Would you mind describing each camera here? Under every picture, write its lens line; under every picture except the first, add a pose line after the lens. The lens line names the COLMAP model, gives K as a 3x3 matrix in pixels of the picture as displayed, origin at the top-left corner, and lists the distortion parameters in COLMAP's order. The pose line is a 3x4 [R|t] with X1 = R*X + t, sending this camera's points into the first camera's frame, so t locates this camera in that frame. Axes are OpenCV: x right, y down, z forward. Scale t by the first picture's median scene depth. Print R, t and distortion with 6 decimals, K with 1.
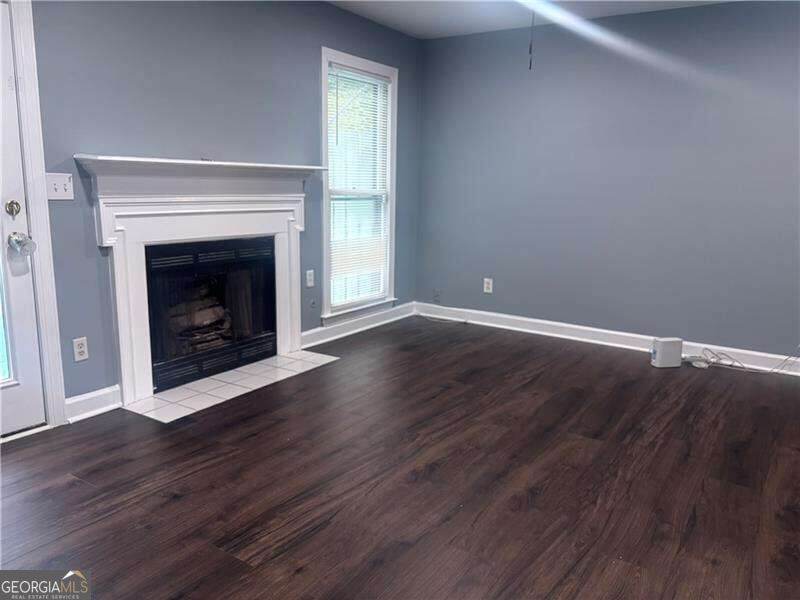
lens RADIAL K [[612.2, 0, 397.1], [0, 612.2, 300.9], [0, 0, 1]] dist [0.032794, -0.043640]
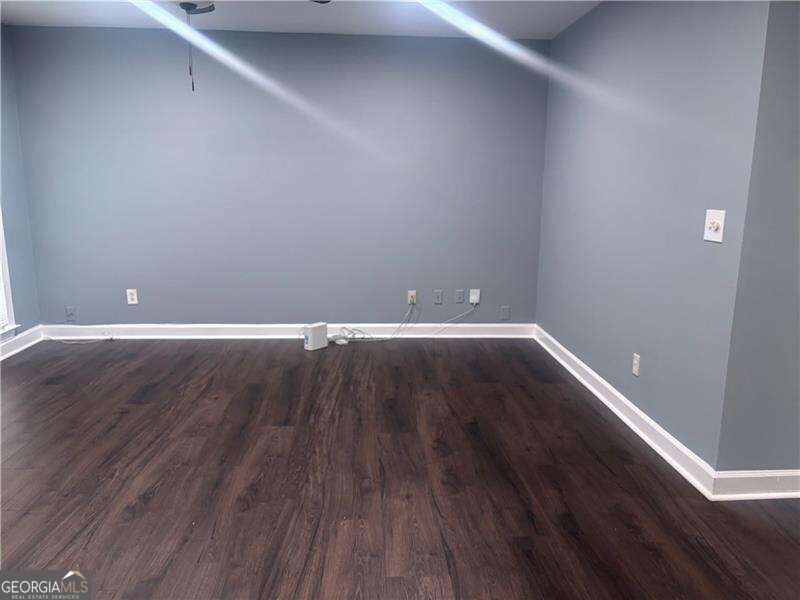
lens RADIAL K [[612.2, 0, 401.9], [0, 612.2, 298.9], [0, 0, 1]] dist [0.032794, -0.043640]
pose [[0.801365, -0.129054, 0.584088, -0.107188], [0.122850, 0.991142, 0.050443, -0.027187], [-0.585424, 0.031332, 0.810121, -0.019952]]
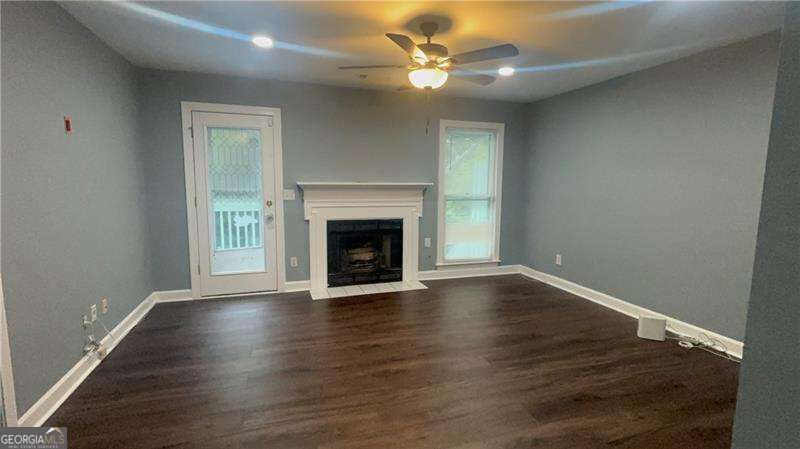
lens RADIAL K [[372.1, 0, 406.6], [0, 372.1, 223.0], [0, 0, 1]] dist [0.007009, -0.003036]
pose [[0.792494, 0.060426, -0.606879, 0.599731], [-0.110119, 0.992902, -0.044937, -0.047579], [0.599856, 0.102441, 0.793523, 0.087155]]
